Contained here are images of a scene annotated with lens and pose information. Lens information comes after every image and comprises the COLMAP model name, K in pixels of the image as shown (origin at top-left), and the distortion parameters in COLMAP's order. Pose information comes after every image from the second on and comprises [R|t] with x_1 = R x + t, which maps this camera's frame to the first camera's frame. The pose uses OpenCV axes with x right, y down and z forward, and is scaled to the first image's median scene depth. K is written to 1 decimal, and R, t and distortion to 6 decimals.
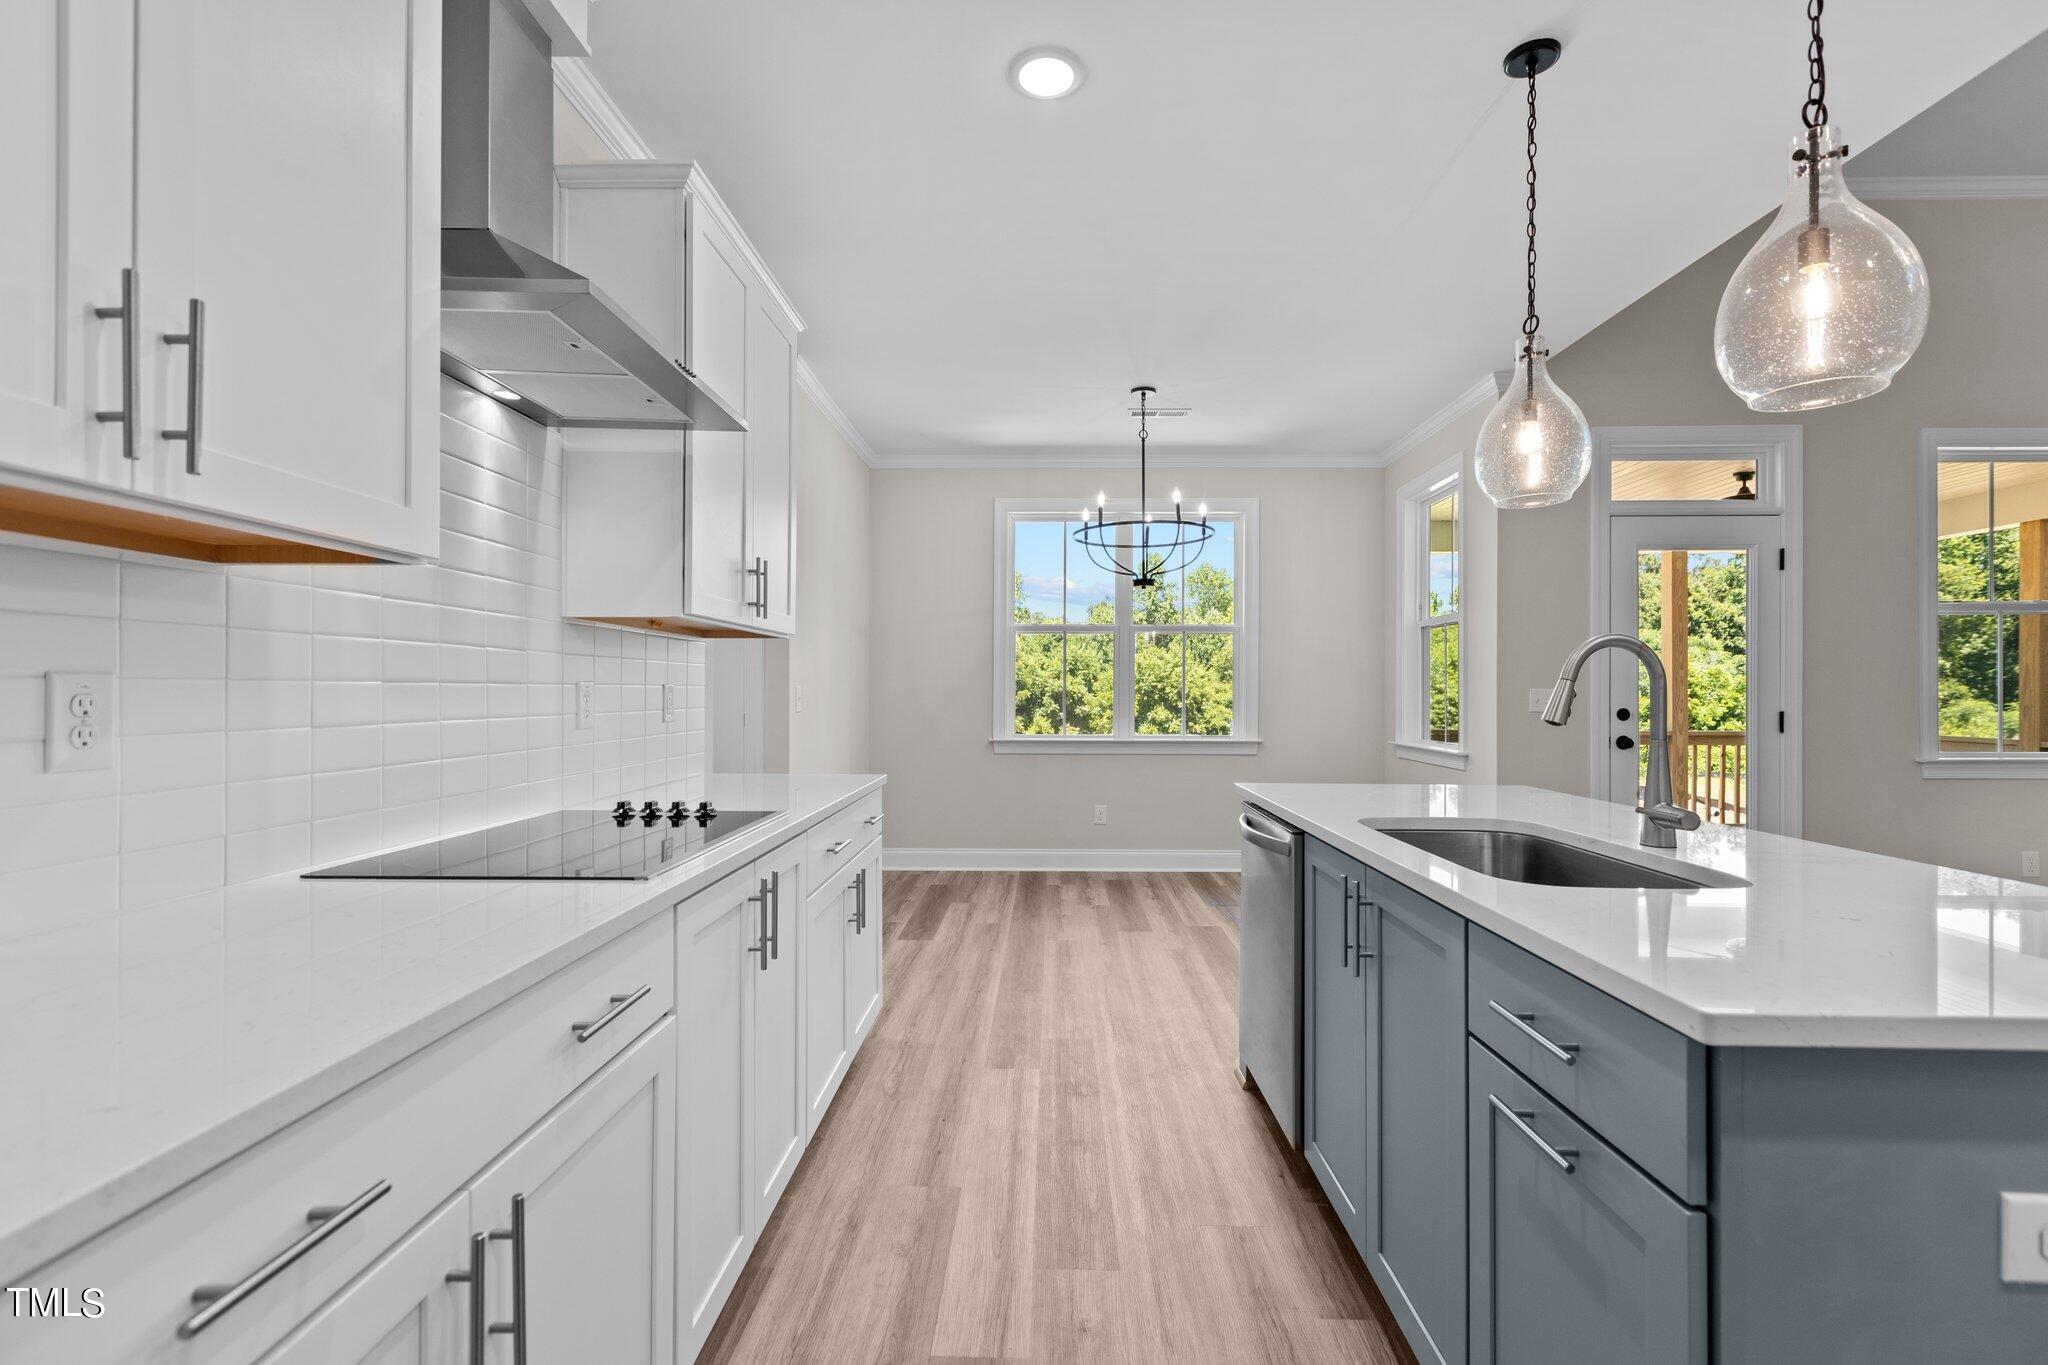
lens RADIAL K [[918.9, 0, 1022.0], [0, 918.9, 688.6], [0, 0, 1]] dist [0.002389, -0.001108]
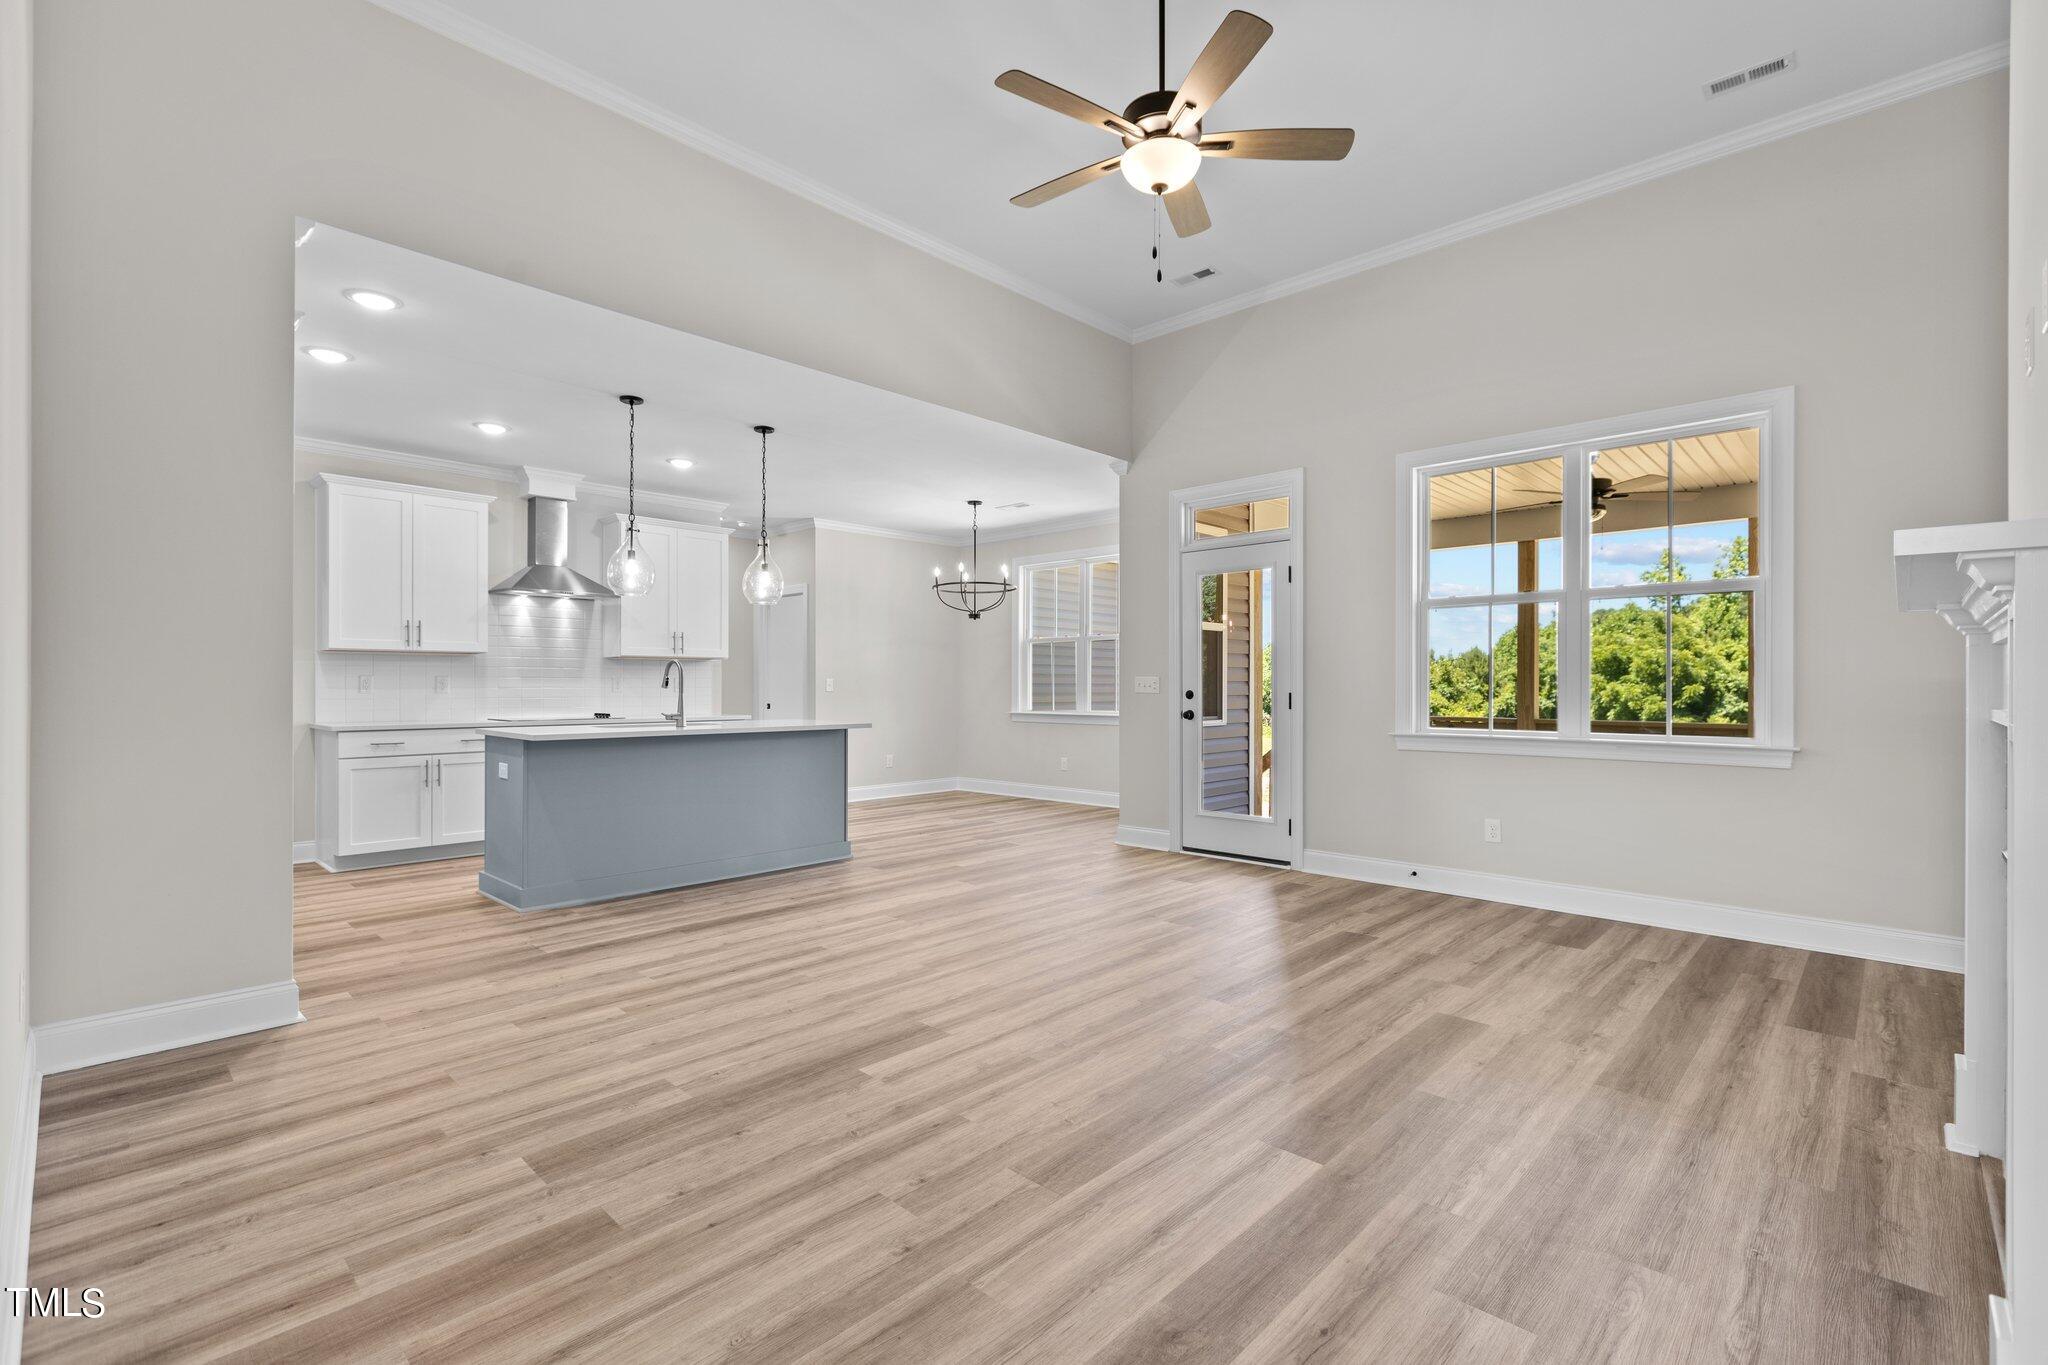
lens RADIAL K [[918.9, 0, 1029.1], [0, 918.9, 686.9], [0, 0, 1]] dist [0.002389, -0.001108]
pose [[0.742524, -0.002537, -0.669815, 0.145112], [0.003008, 0.999995, -0.000454, 0.001669], [0.669813, -0.001678, 0.742528, -0.021042]]
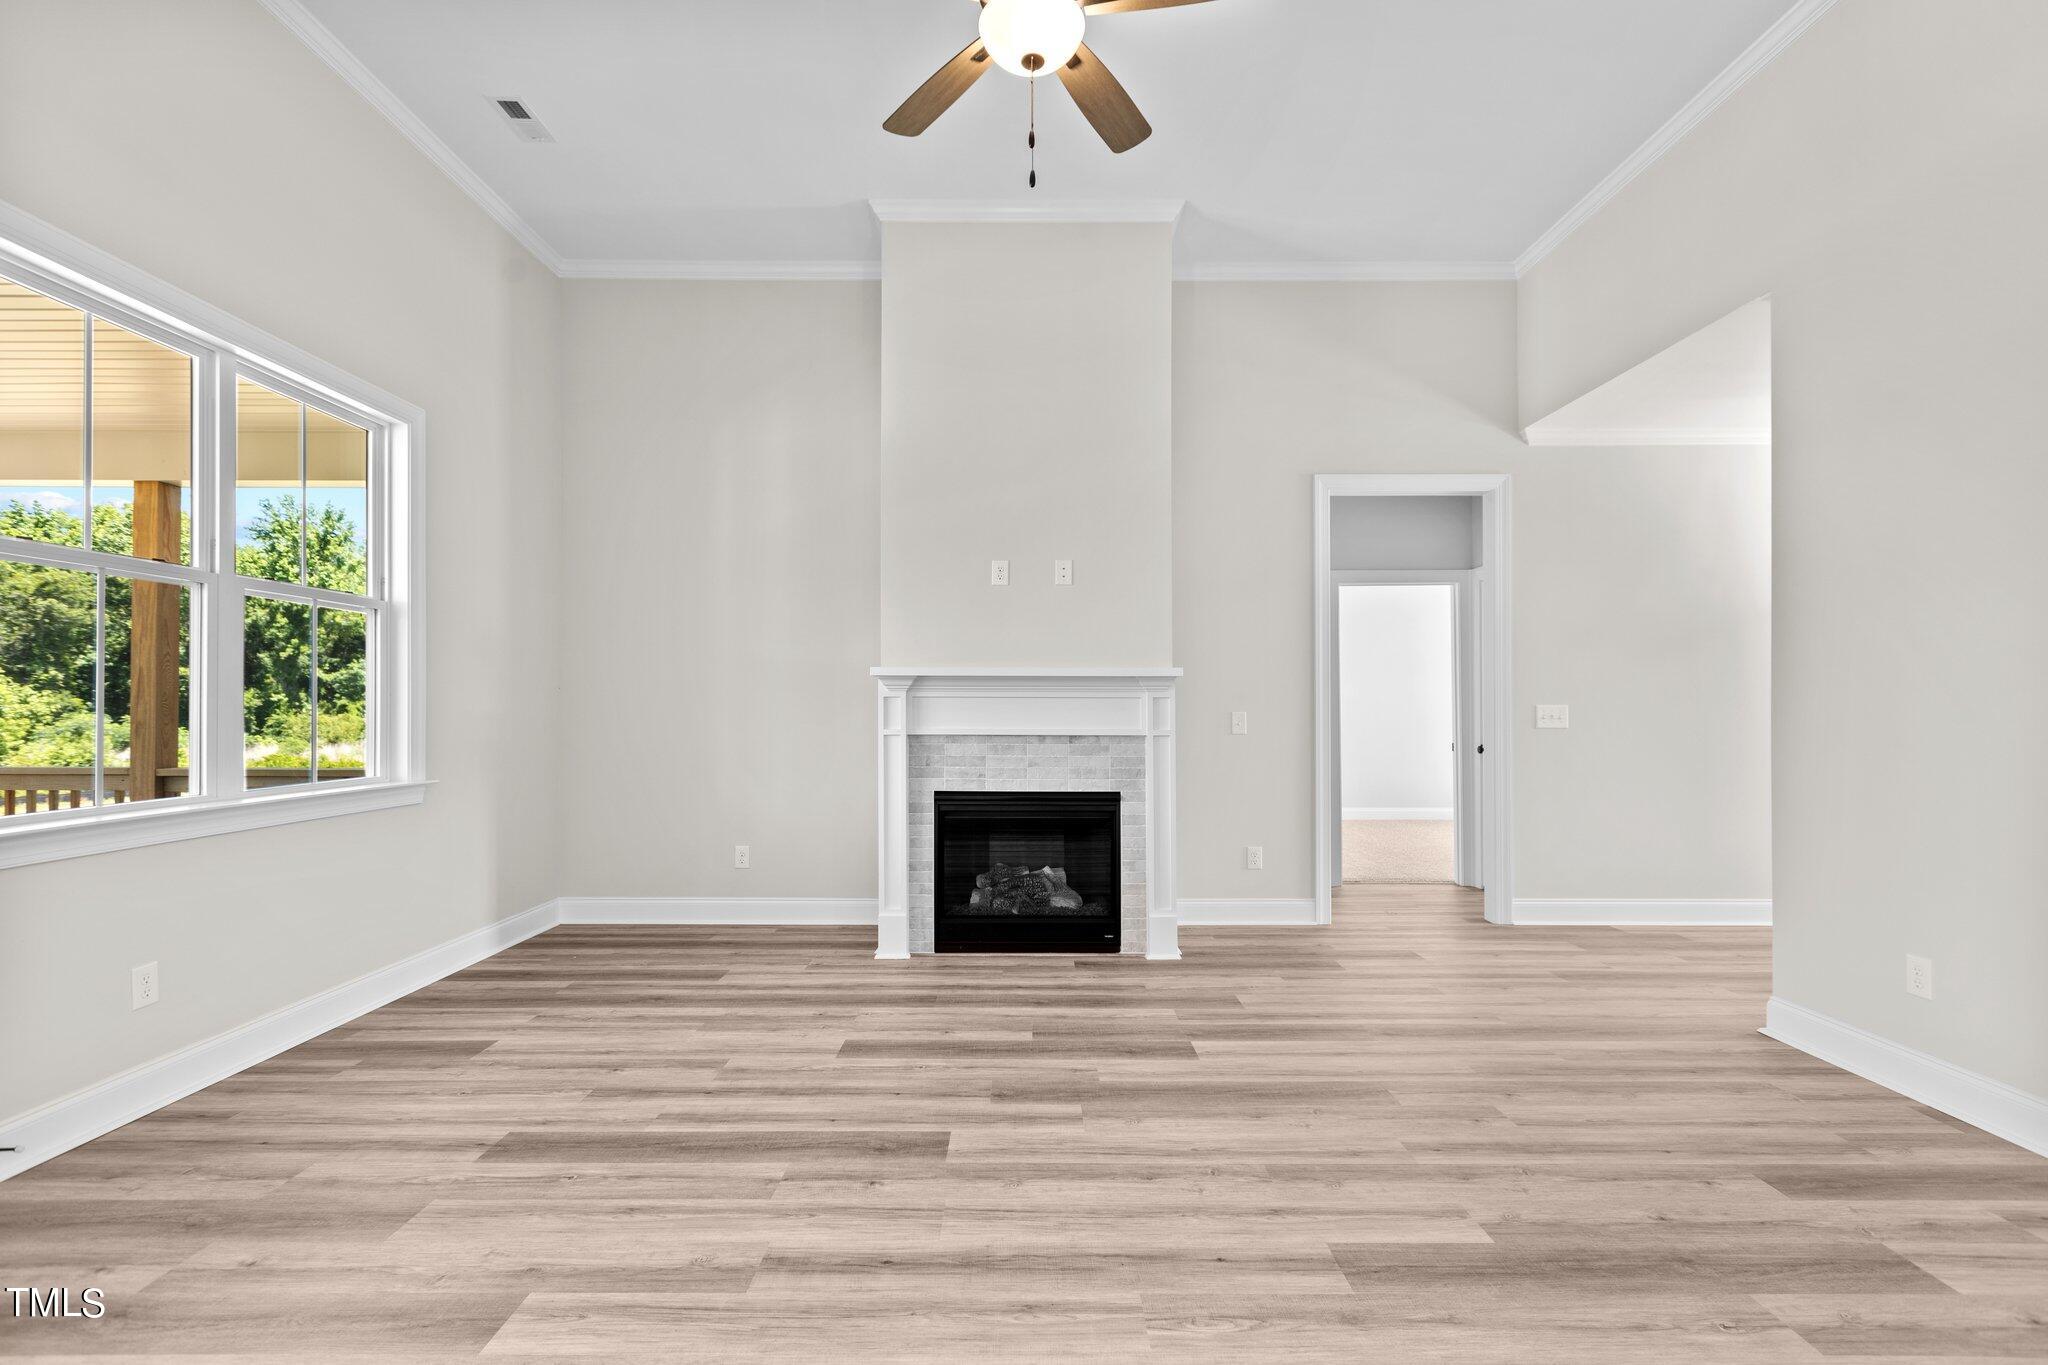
lens RADIAL K [[918.9, 0, 1013.9], [0, 918.9, 699.1], [0, 0, 1]] dist [0.002389, -0.001108]
pose [[-0.019315, 0.006427, 0.999793, 0.047246], [-0.003793, 0.999972, -0.006502, 0.000180], [-0.999806, -0.003918, -0.019290, 0.043494]]
